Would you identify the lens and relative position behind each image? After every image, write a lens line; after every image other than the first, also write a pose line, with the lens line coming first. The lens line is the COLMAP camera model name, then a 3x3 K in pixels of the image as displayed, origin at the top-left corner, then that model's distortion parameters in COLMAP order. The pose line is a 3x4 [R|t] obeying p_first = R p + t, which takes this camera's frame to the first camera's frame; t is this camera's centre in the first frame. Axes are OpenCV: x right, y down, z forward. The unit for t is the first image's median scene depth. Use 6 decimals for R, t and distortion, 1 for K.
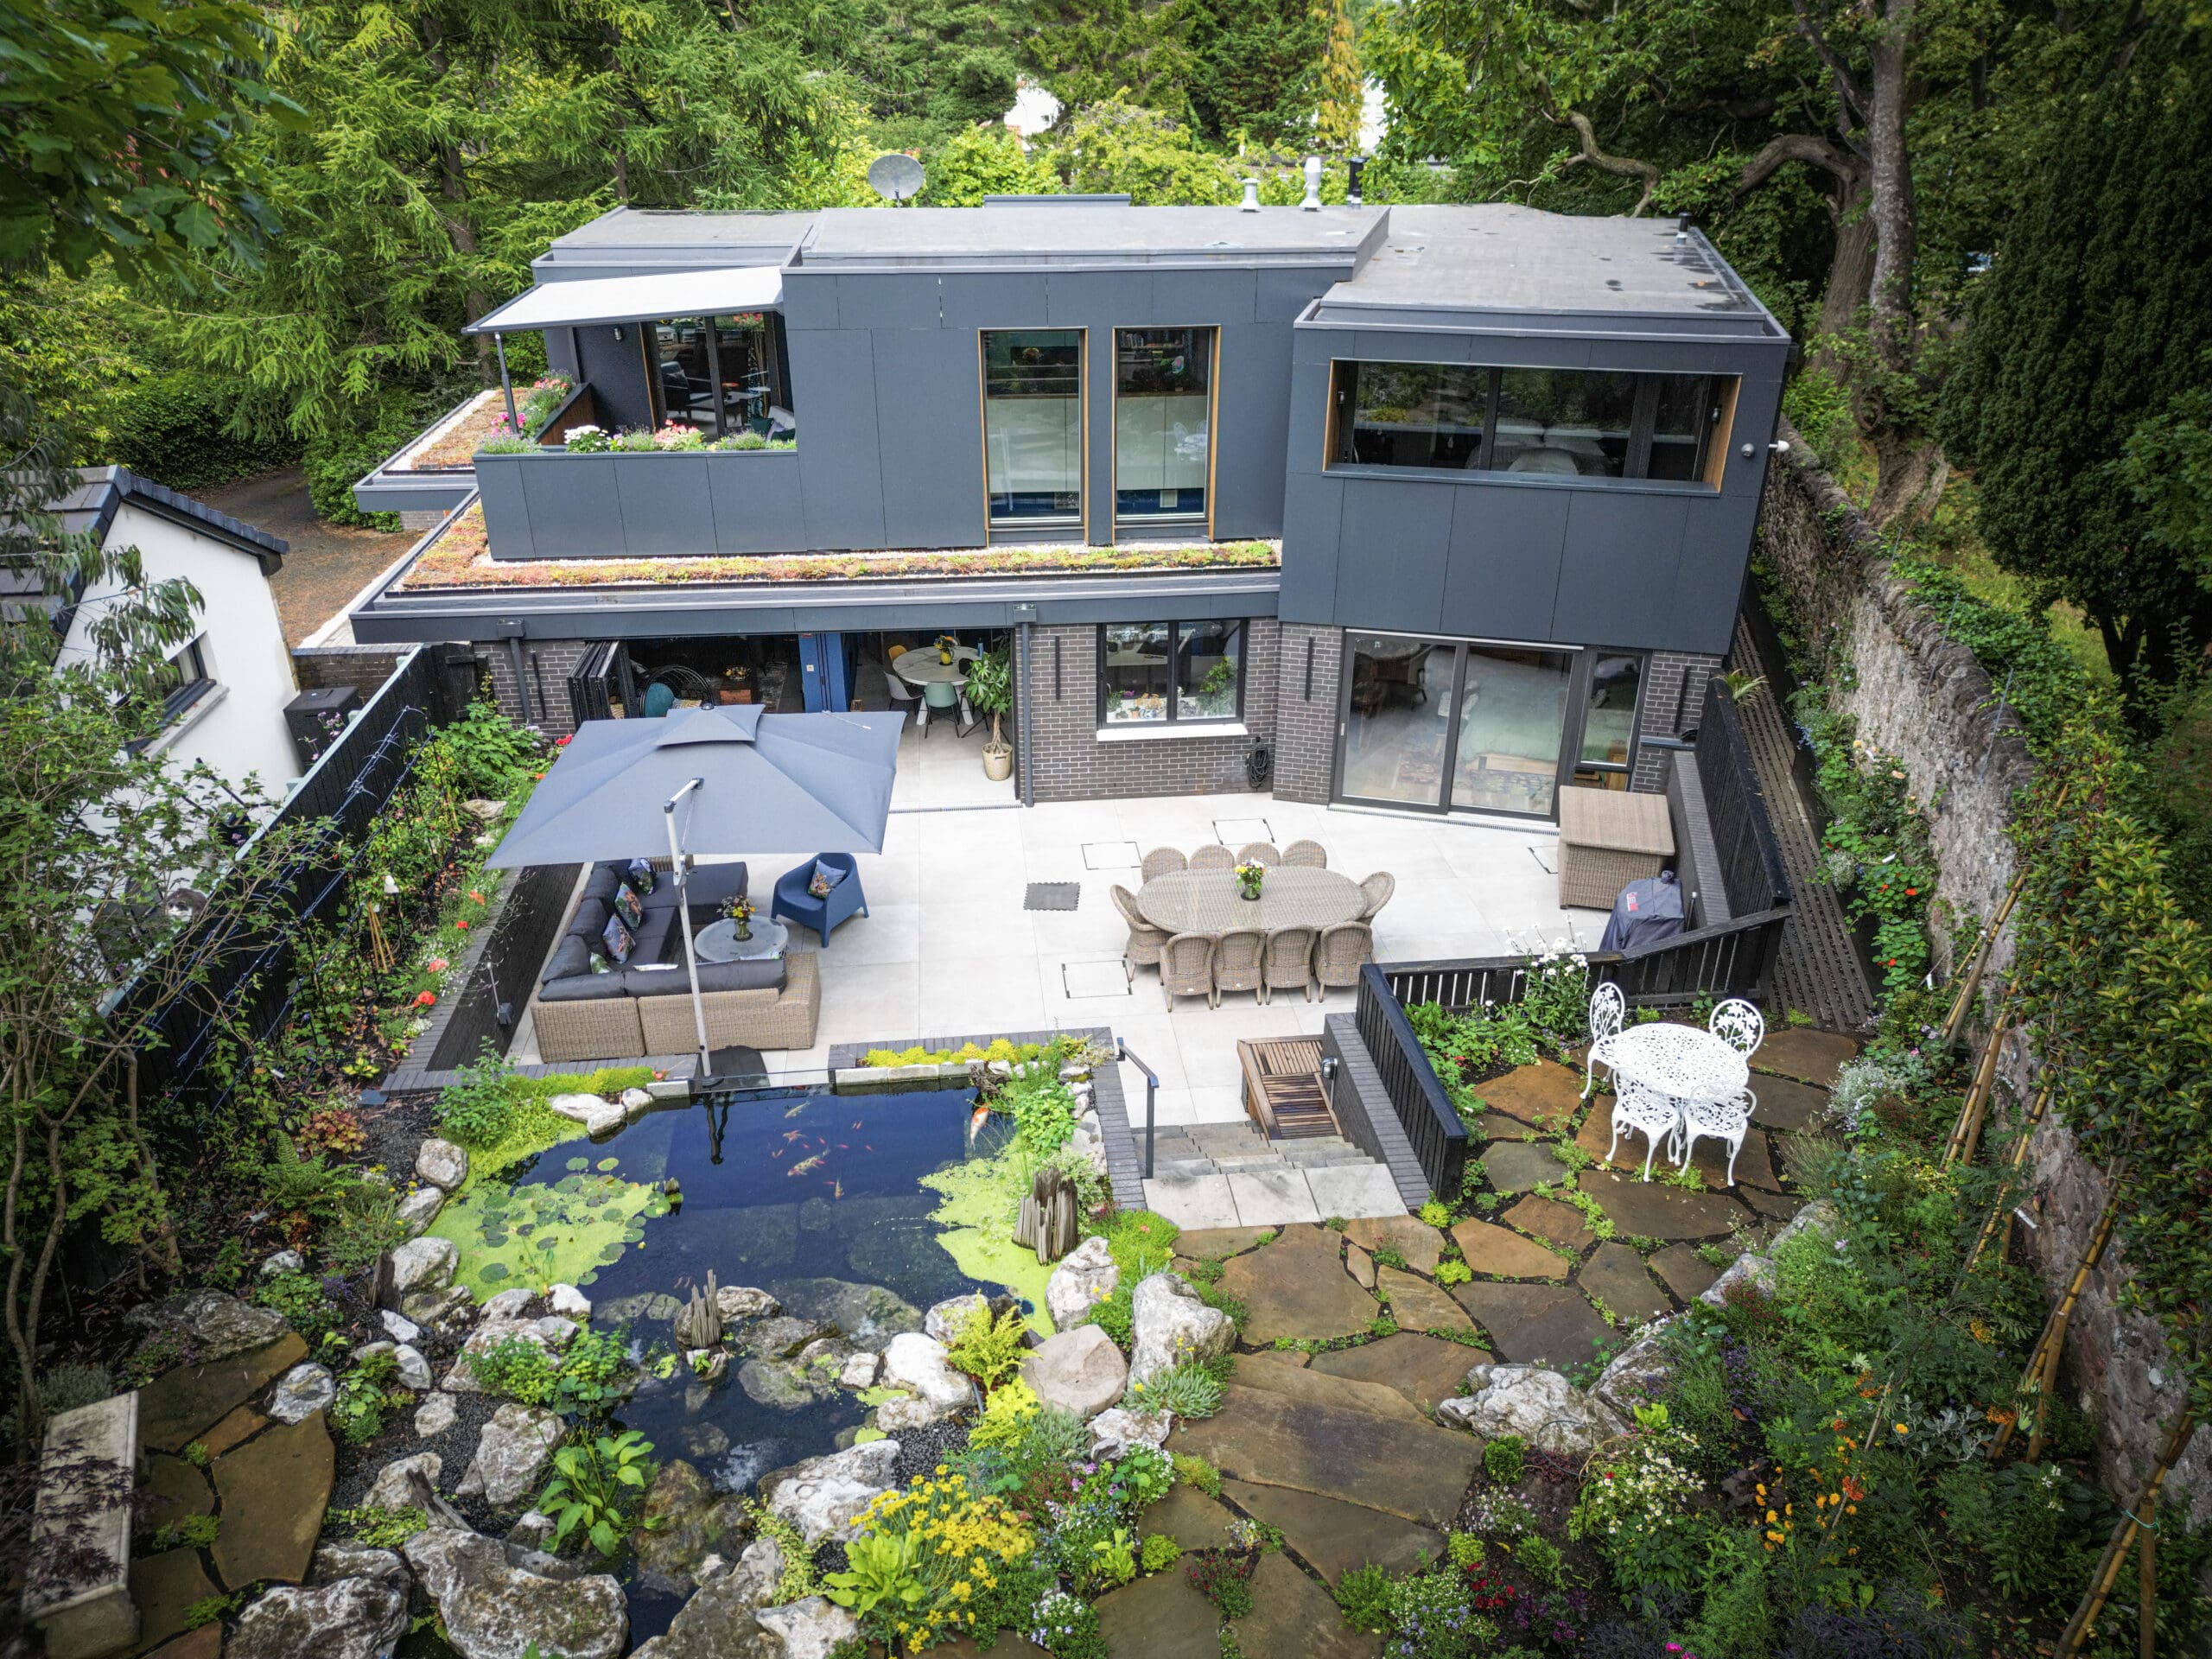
lens RADIAL K [[1563.2, 0, 1106.0], [0, 1563.2, 829.5], [0, 0, 1]] dist [0.081790, -0.065529]
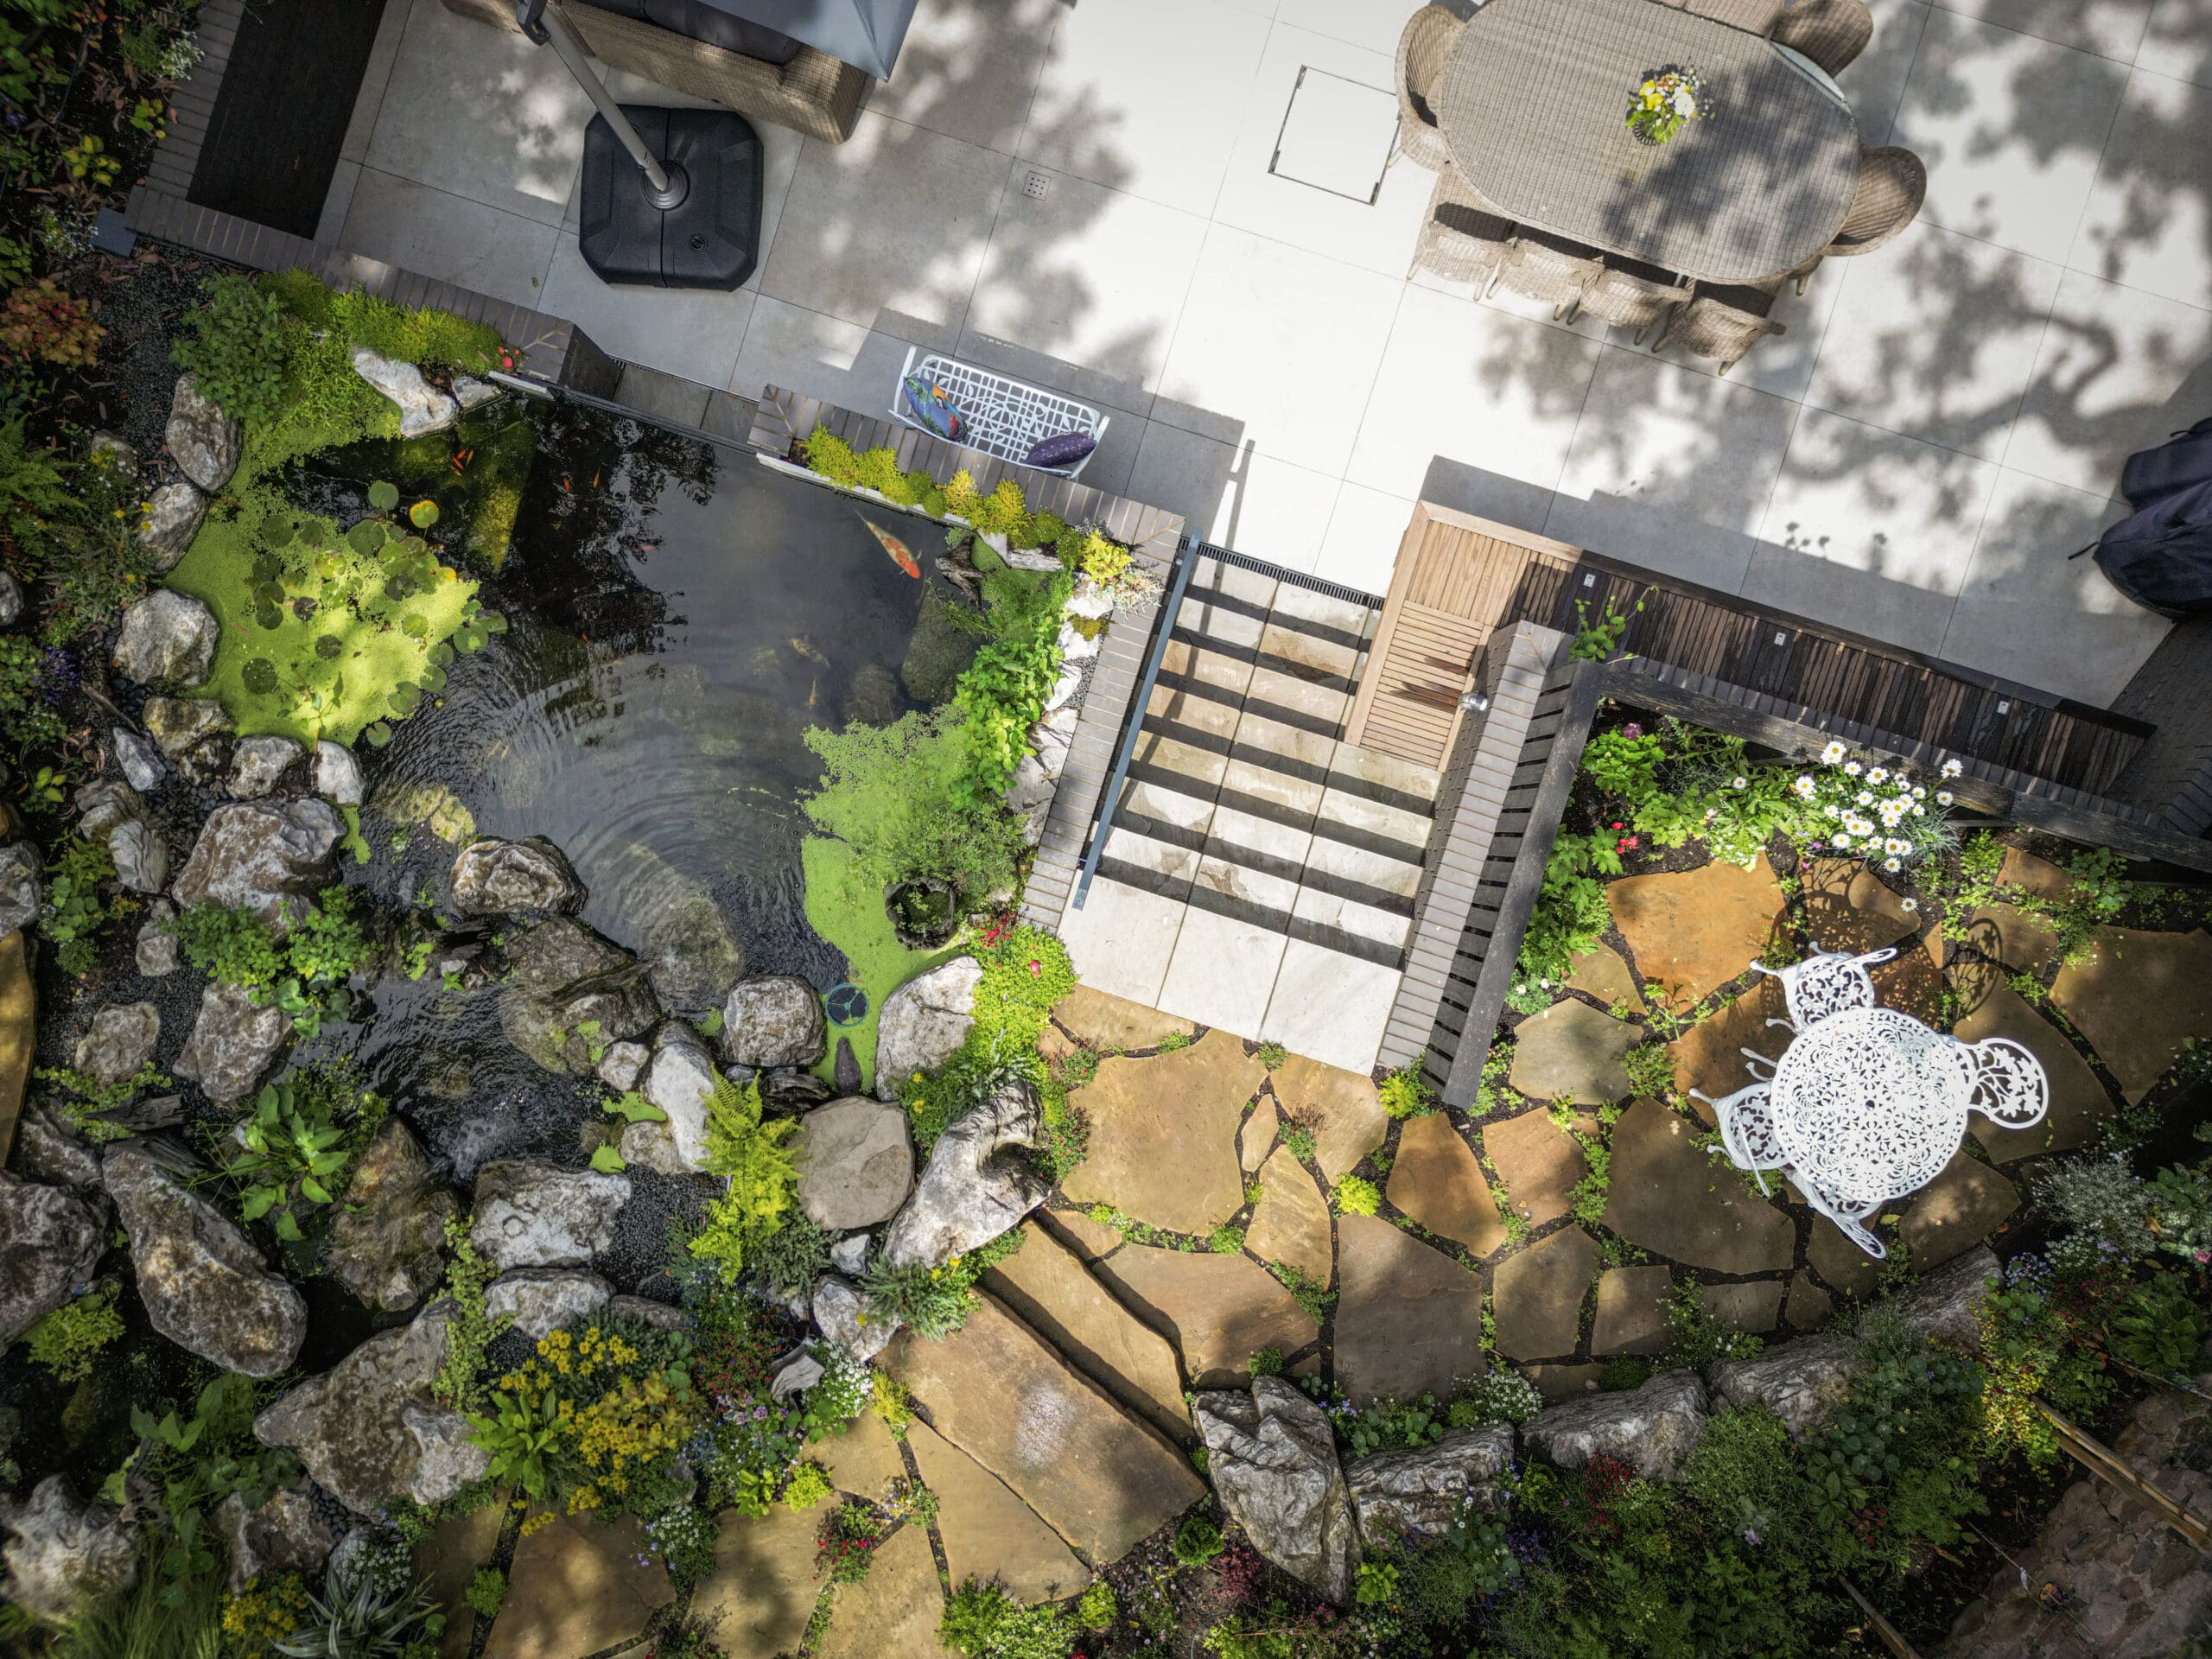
lens RADIAL K [[1563.2, 0, 1106.0], [0, 1563.2, 829.5], [0, 0, 1]] dist [0.081790, -0.065529]
pose [[0.915145, 0.403096, -0.004896, 0.033516], [-0.173032, 0.403744, 0.898360, -0.478089], [0.364102, -0.821282, 0.439233, 0.750565]]
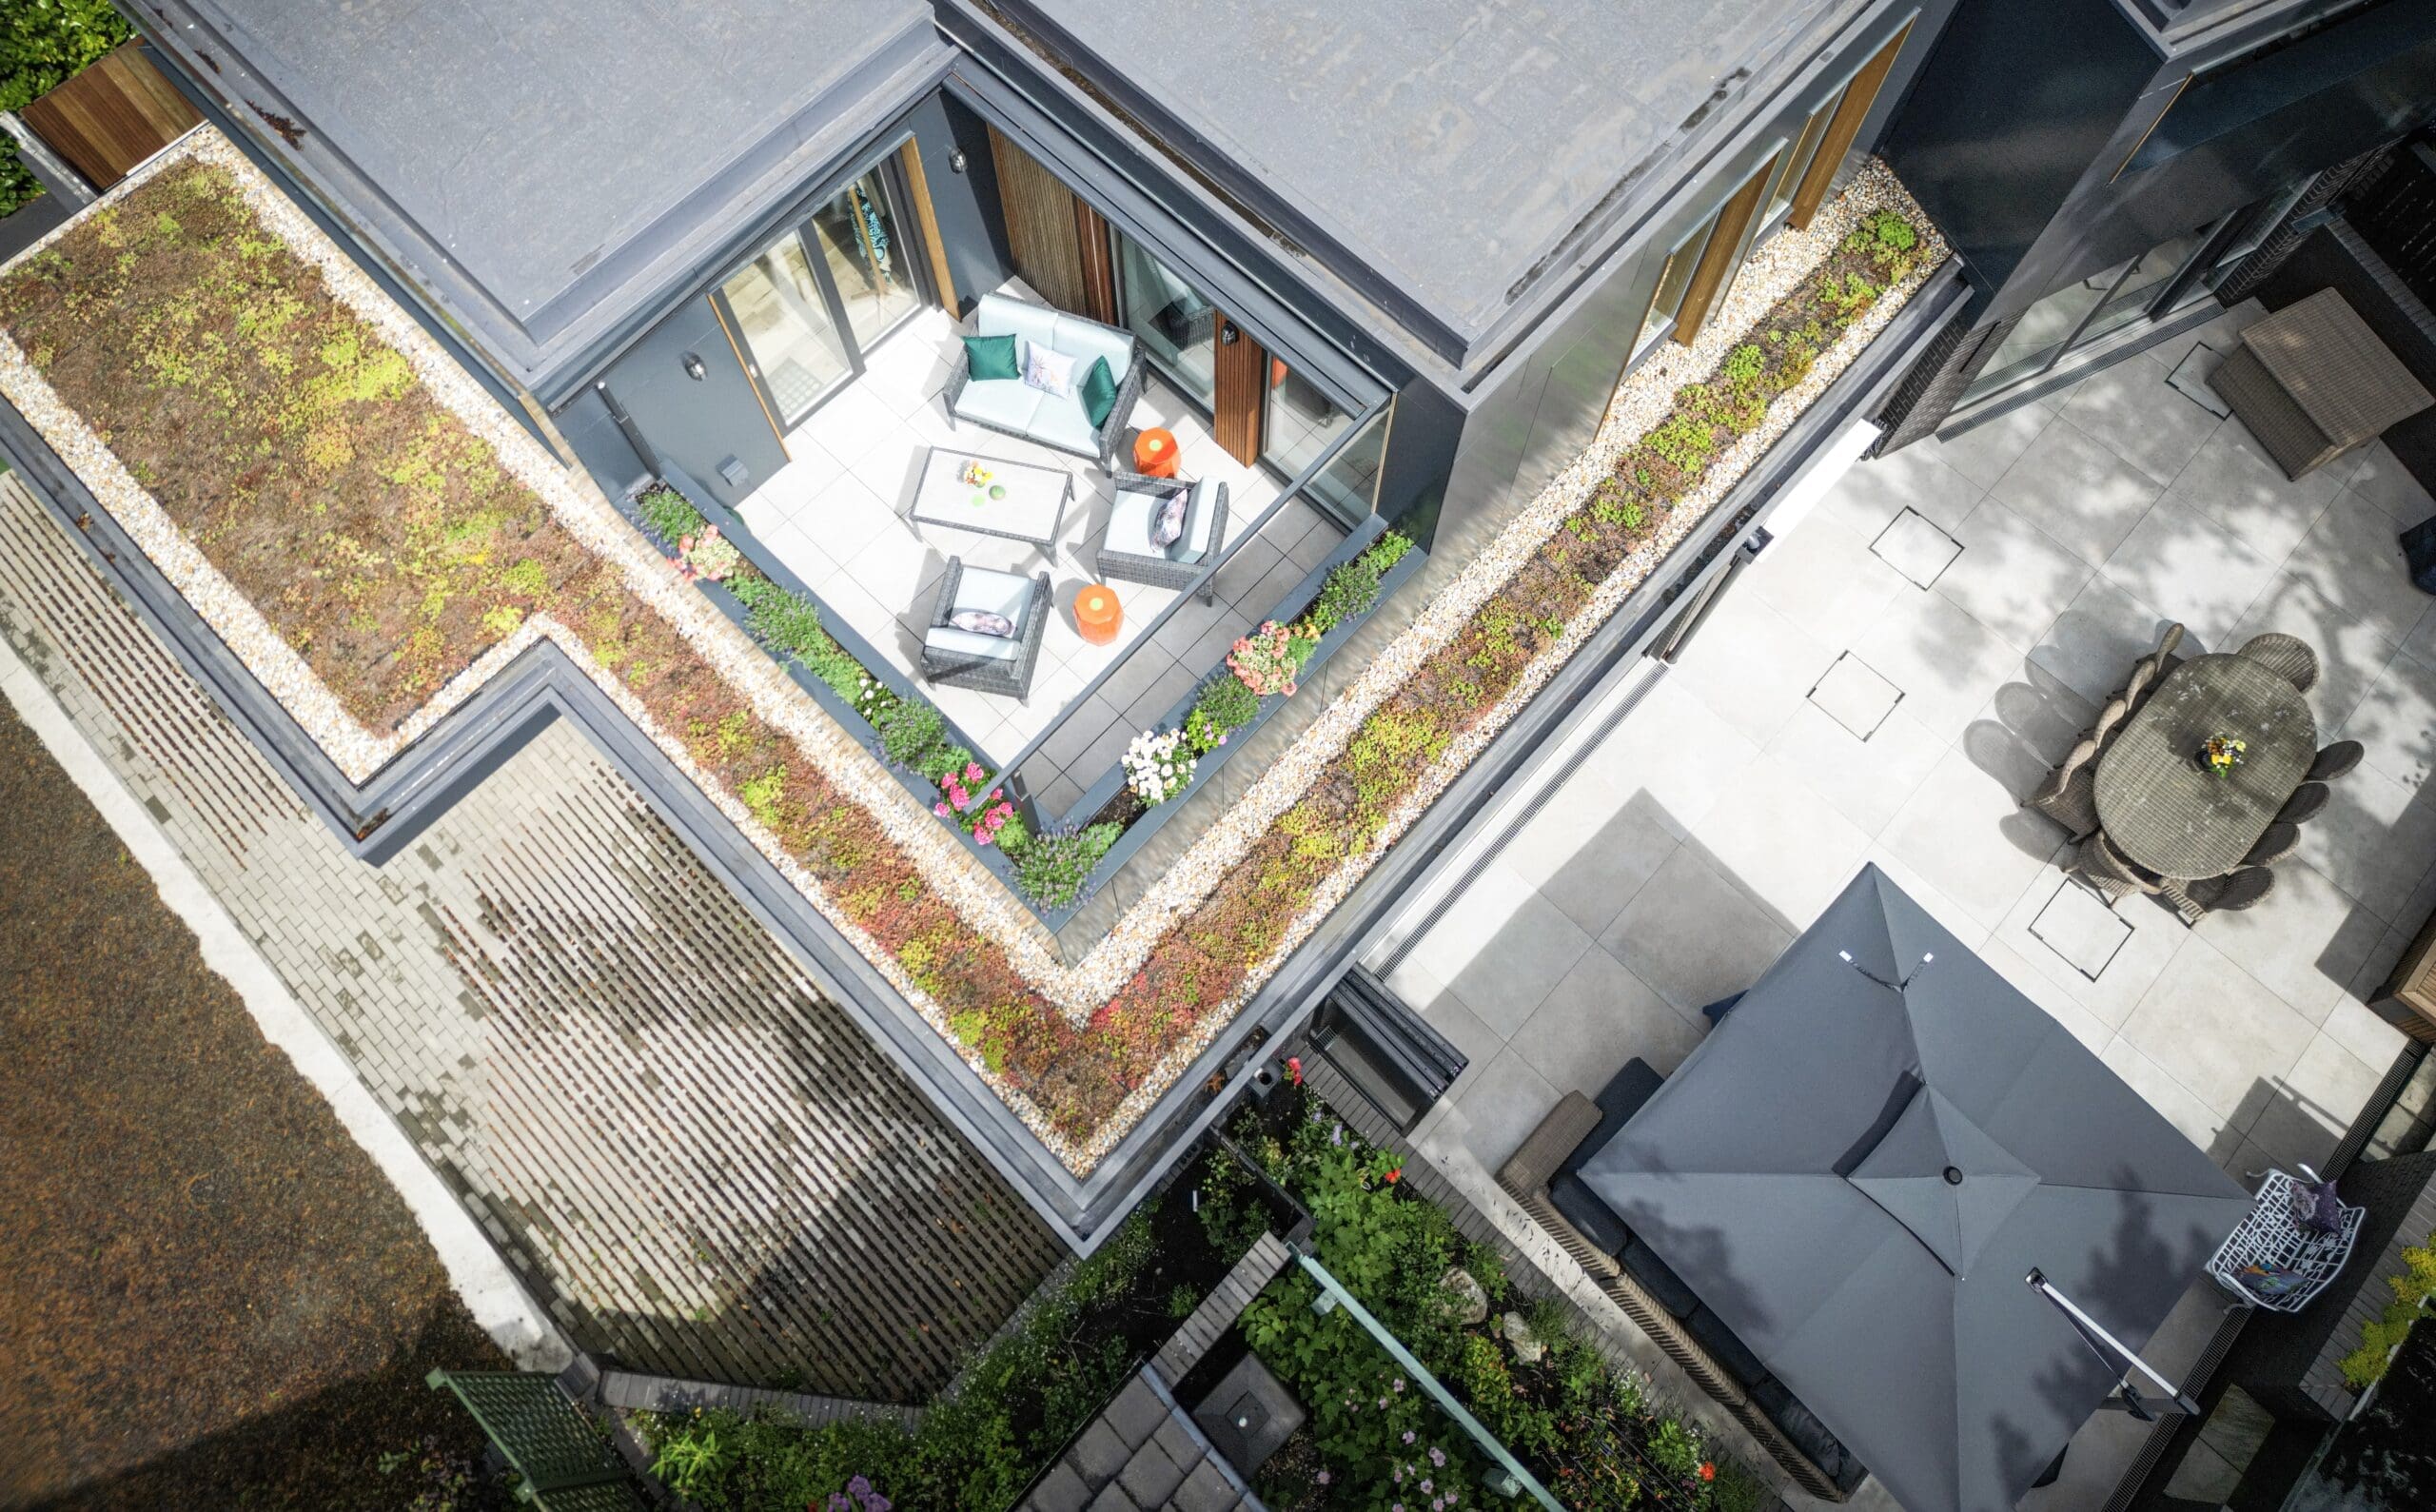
lens RADIAL K [[1668.8, 0, 1208.1], [0, 1668.8, 598.4], [0, 0, 1]] dist [0.073202, -0.060214]
pose [[0.766707, -0.589989, 0.253129, -0.775854], [0.316661, 0.690520, 0.650314, -1.230522], [-0.558468, -0.418444, 0.716252, 1.011751]]
